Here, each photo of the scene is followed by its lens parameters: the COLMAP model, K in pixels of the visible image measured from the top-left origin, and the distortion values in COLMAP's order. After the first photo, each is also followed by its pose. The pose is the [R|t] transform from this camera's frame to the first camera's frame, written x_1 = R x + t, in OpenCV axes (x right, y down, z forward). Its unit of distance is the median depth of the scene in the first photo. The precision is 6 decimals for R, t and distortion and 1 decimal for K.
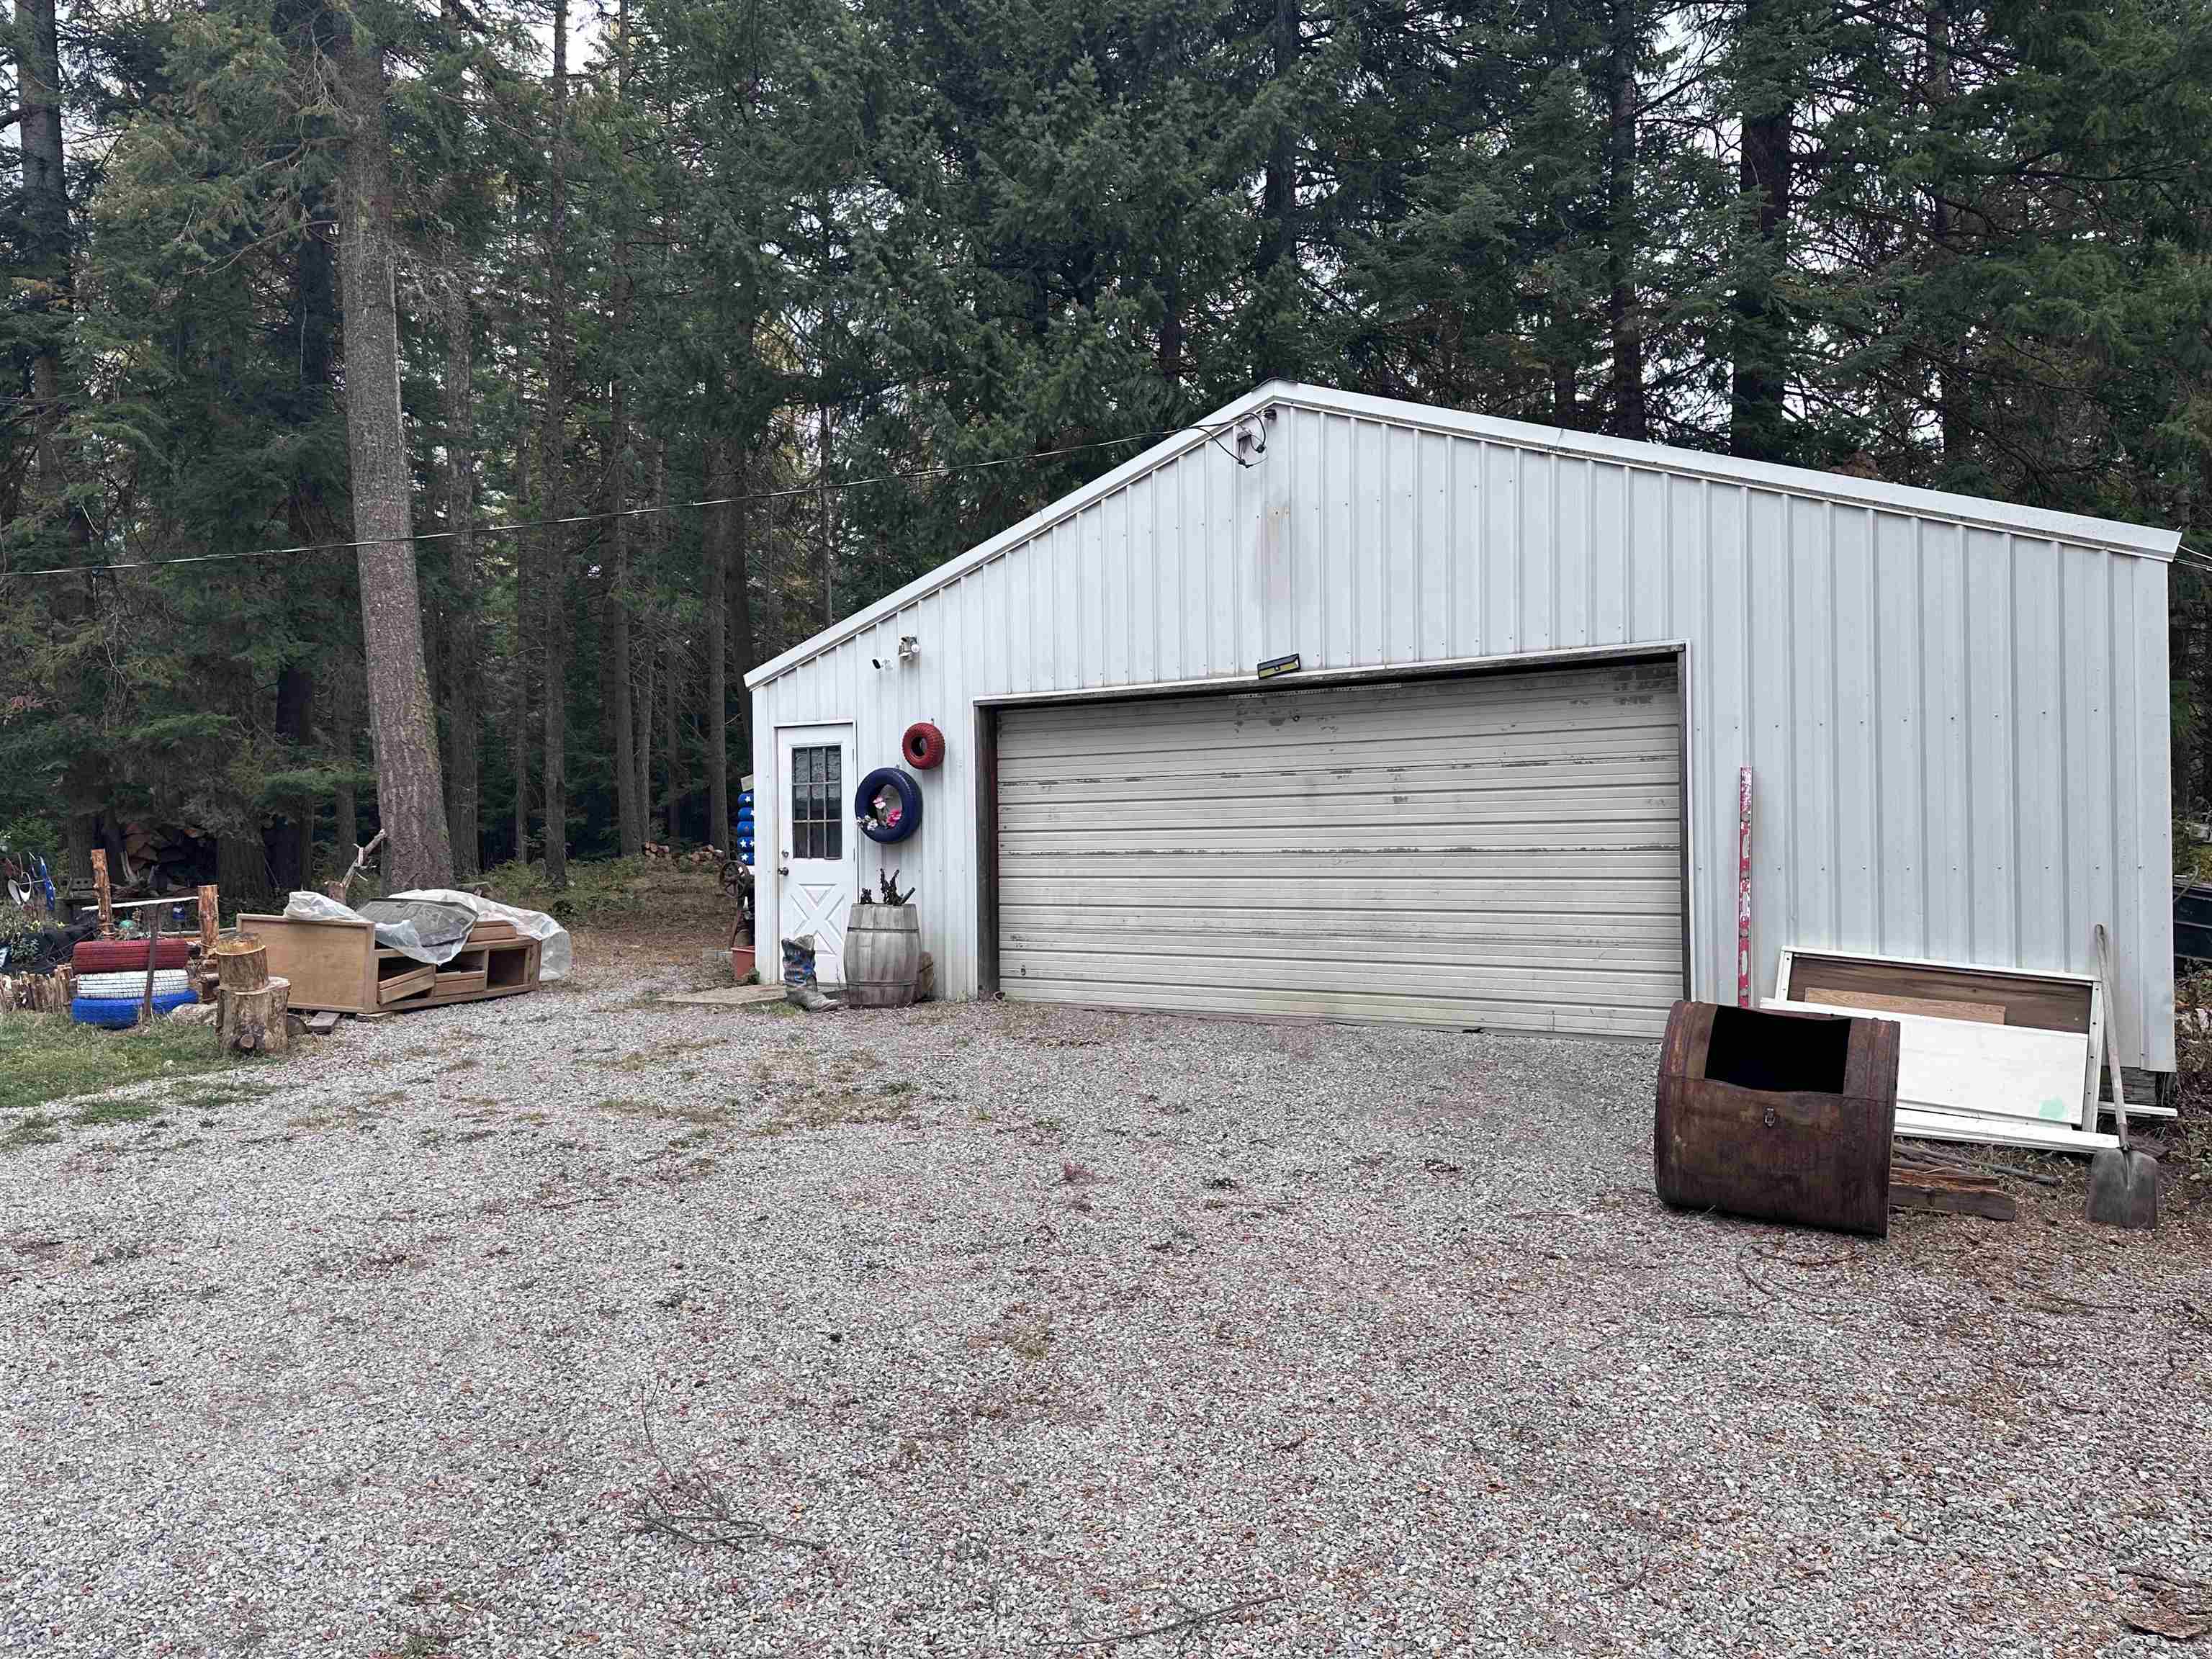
lens RADIAL K [[1571.5, 0, 1105.9], [0, 1571.5, 829.3], [0, 0, 1]] dist [-0.003366, -0.002458]
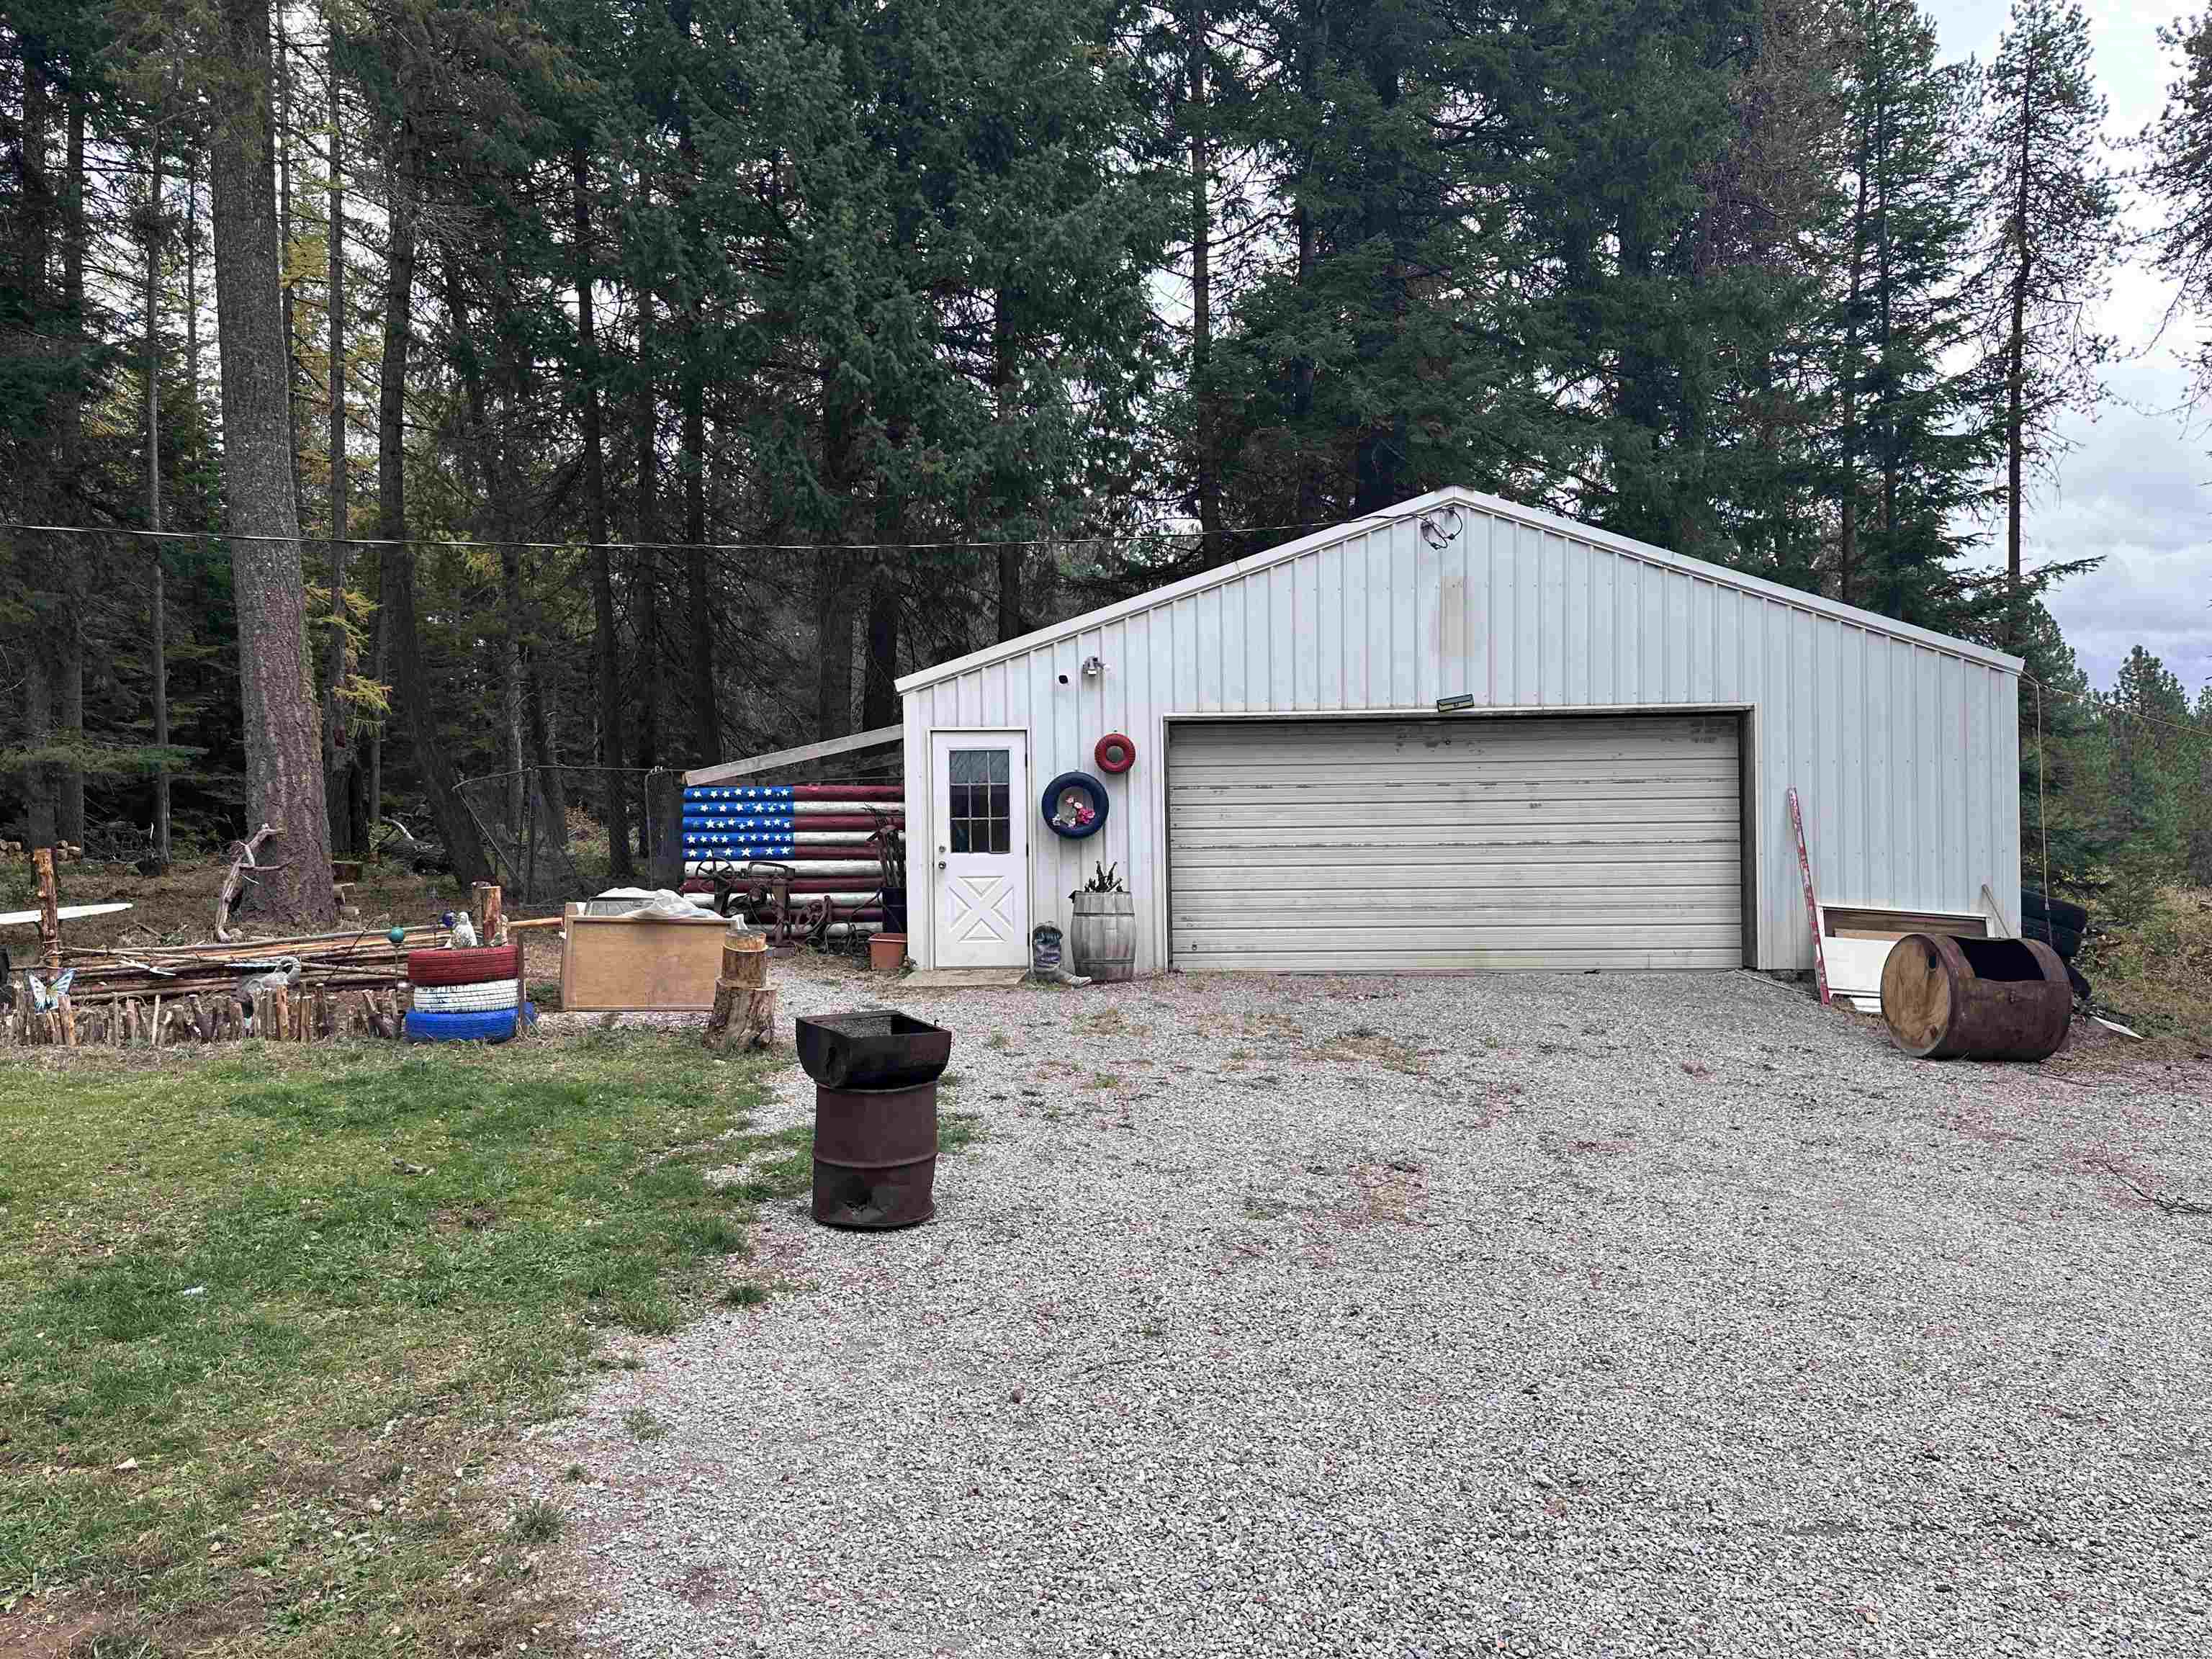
lens RADIAL K [[1571.5, 0, 1101.6], [0, 1571.5, 833.1], [0, 0, 1]] dist [-0.003366, -0.002458]
pose [[0.854444, -0.000952, 0.519543, -0.781391], [-0.002939, 0.999973, 0.006666, -0.003006], [-0.519535, -0.007222, 0.854418, 0.028360]]
